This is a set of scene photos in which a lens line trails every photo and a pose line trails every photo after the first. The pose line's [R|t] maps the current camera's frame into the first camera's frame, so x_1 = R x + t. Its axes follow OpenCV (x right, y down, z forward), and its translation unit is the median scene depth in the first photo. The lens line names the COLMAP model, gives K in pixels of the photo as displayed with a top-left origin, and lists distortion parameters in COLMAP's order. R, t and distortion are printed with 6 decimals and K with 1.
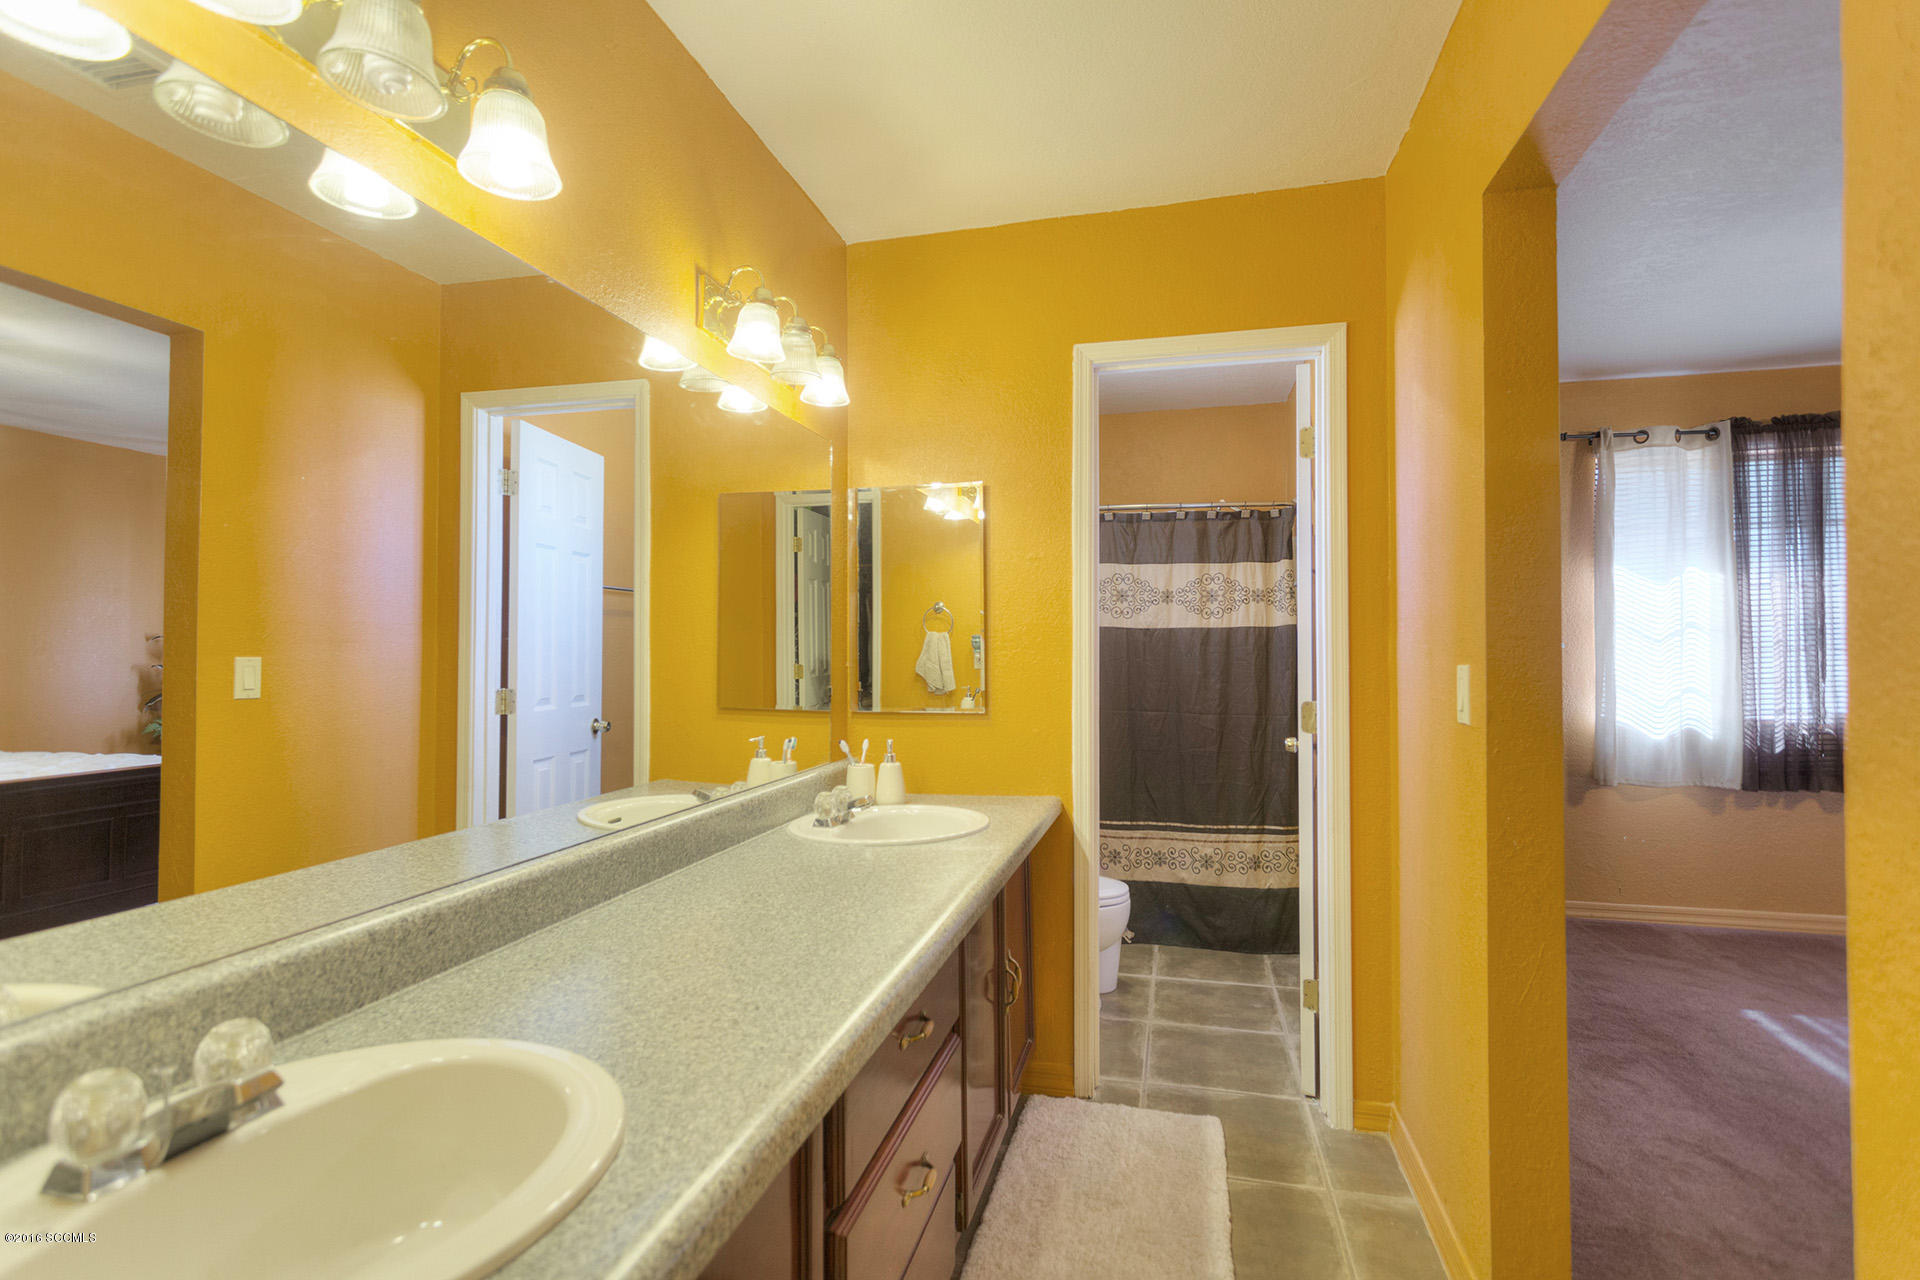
lens RADIAL K [[919.8, 0, 956.7], [0, 919.8, 632.2], [0, 0, 1]] dist [0.003227, 0.000367]
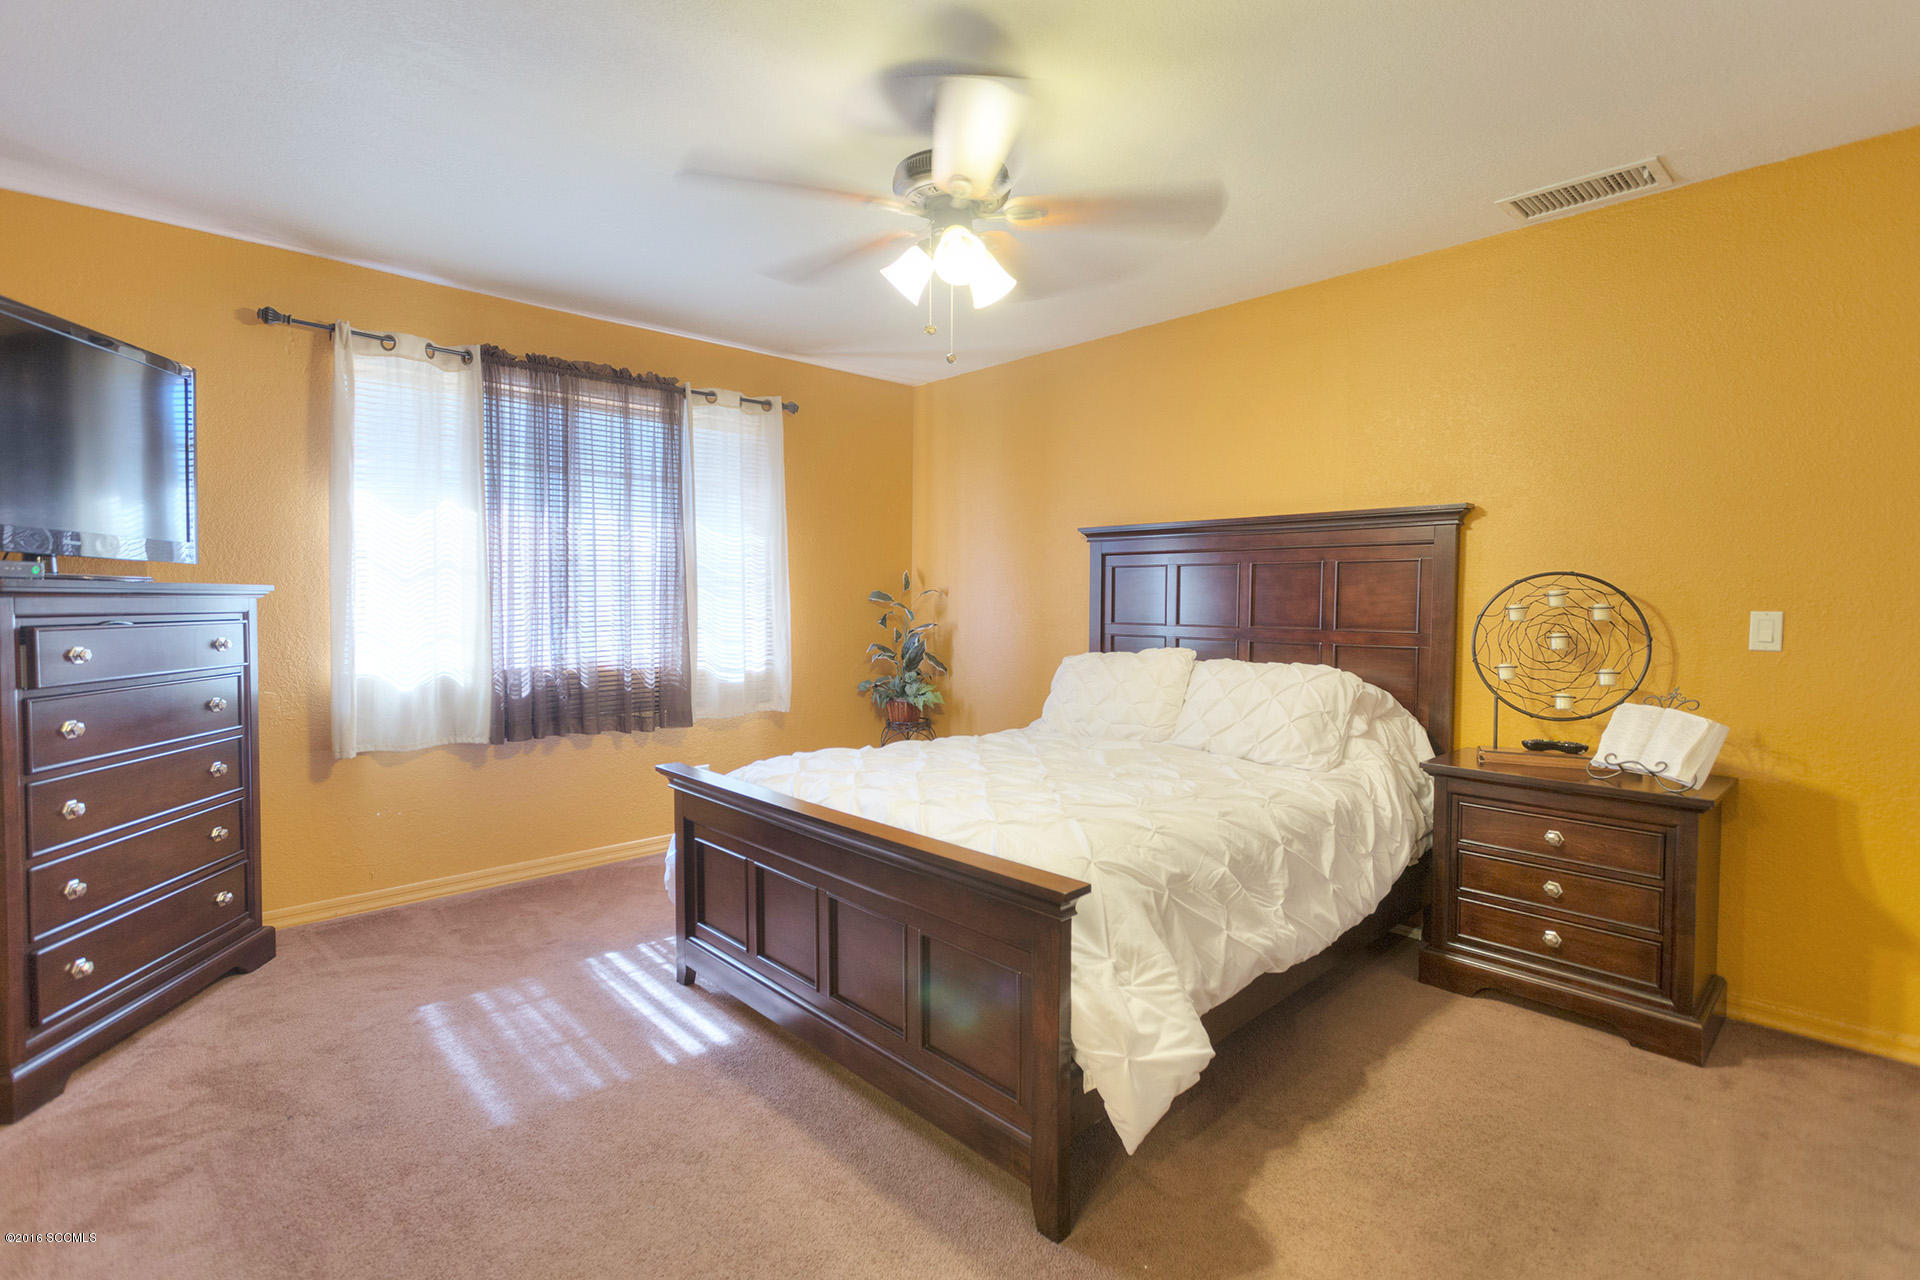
lens RADIAL K [[897.8, 0, 958.7], [0, 897.8, 635.4], [0, 0, 1]] dist [0.002881, 0.000362]
pose [[0.542187, -0.026131, 0.839851, 0.334668], [-0.036681, 0.997827, 0.054726, -0.008385], [-0.839457, -0.060479, 0.540051, 0.100450]]
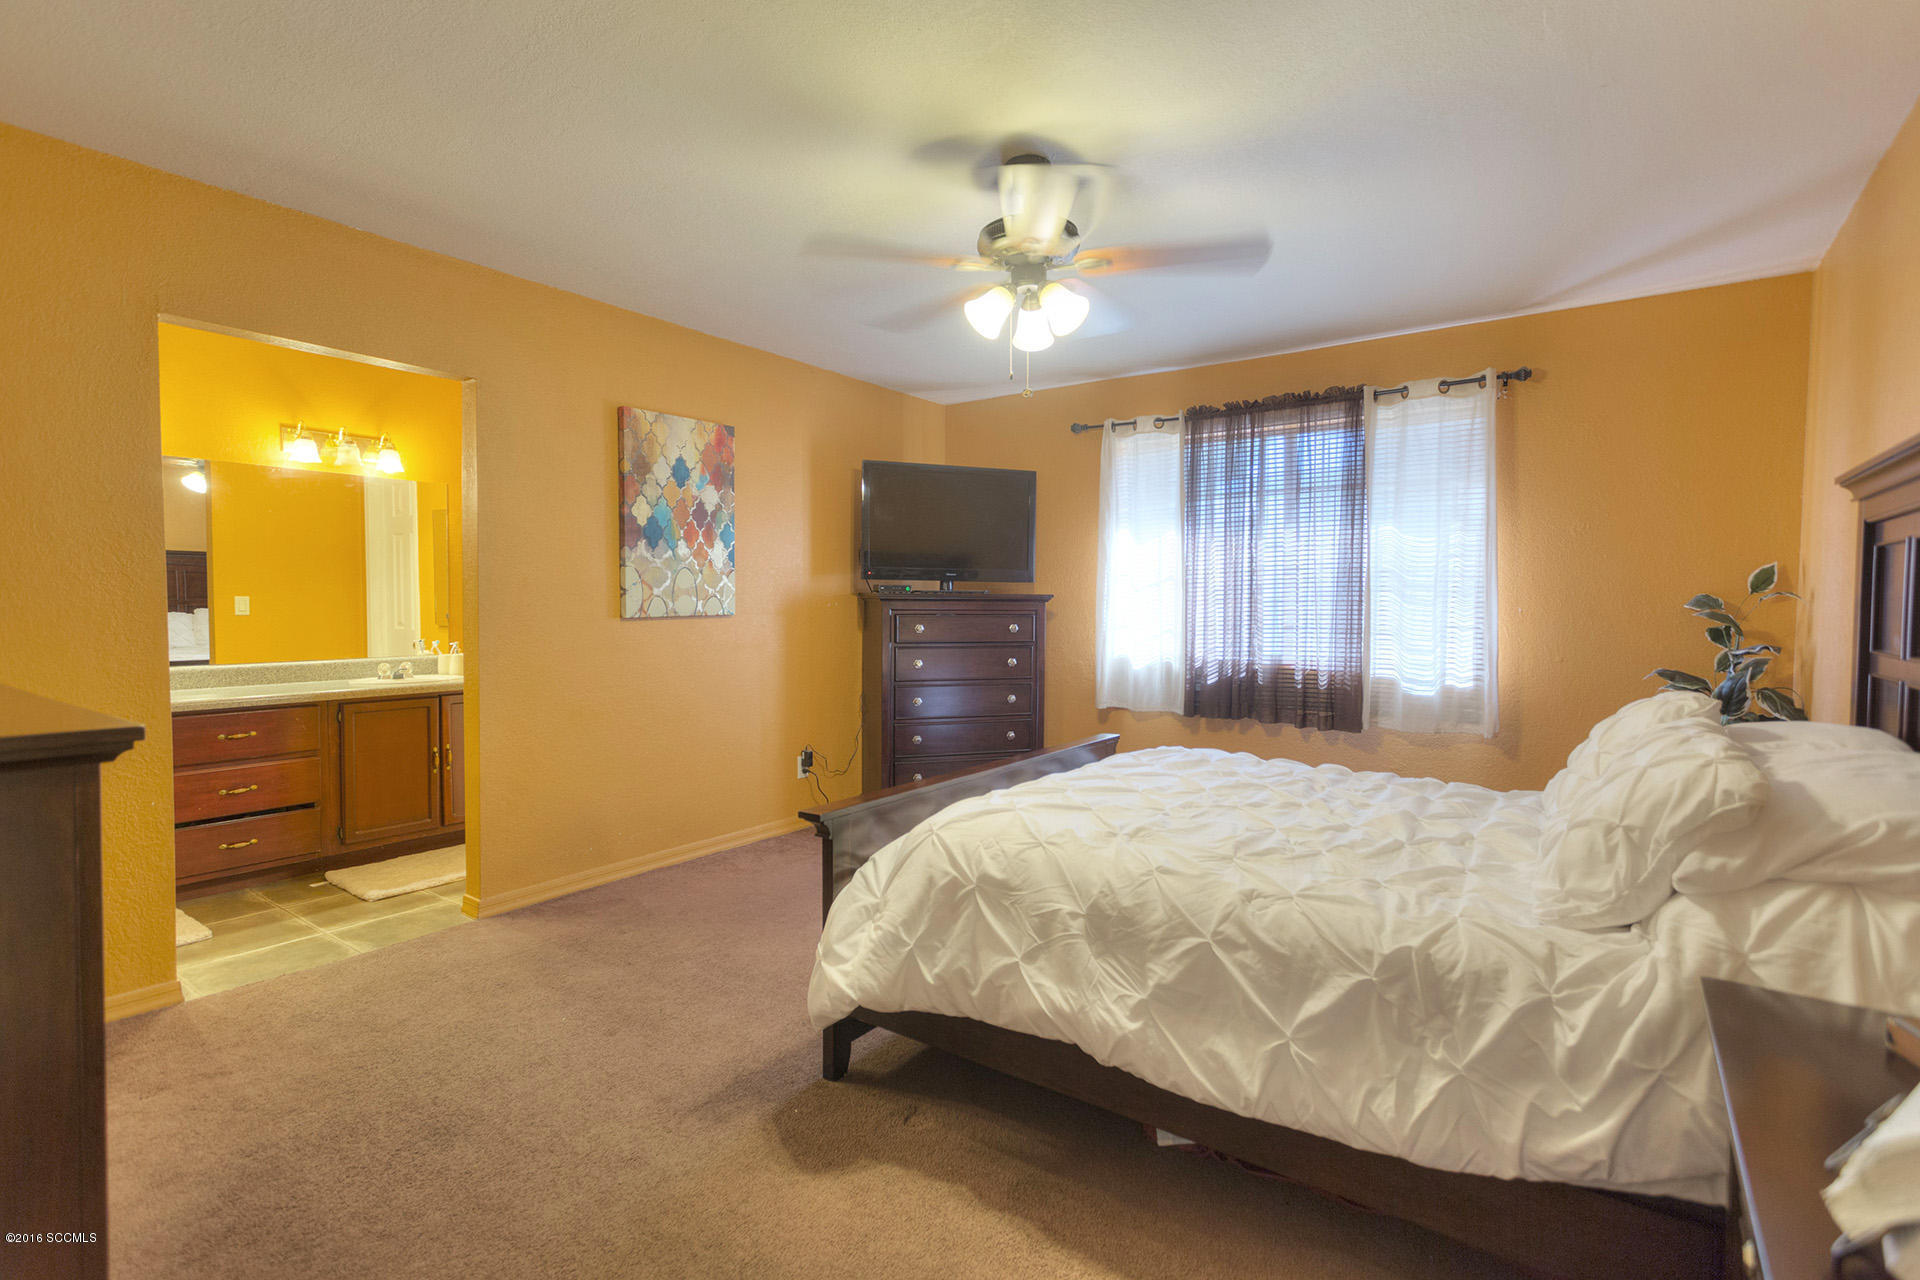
lens RADIAL K [[897.8, 0, 958.7], [0, 897.8, 635.4], [0, 0, 1]] dist [0.002881, 0.000362]
pose [[0.925924, 0.027229, -0.376727, 1.006539], [0.000973, 0.997223, 0.074468, -0.023907], [0.377708, -0.069319, 0.923326, -0.206641]]
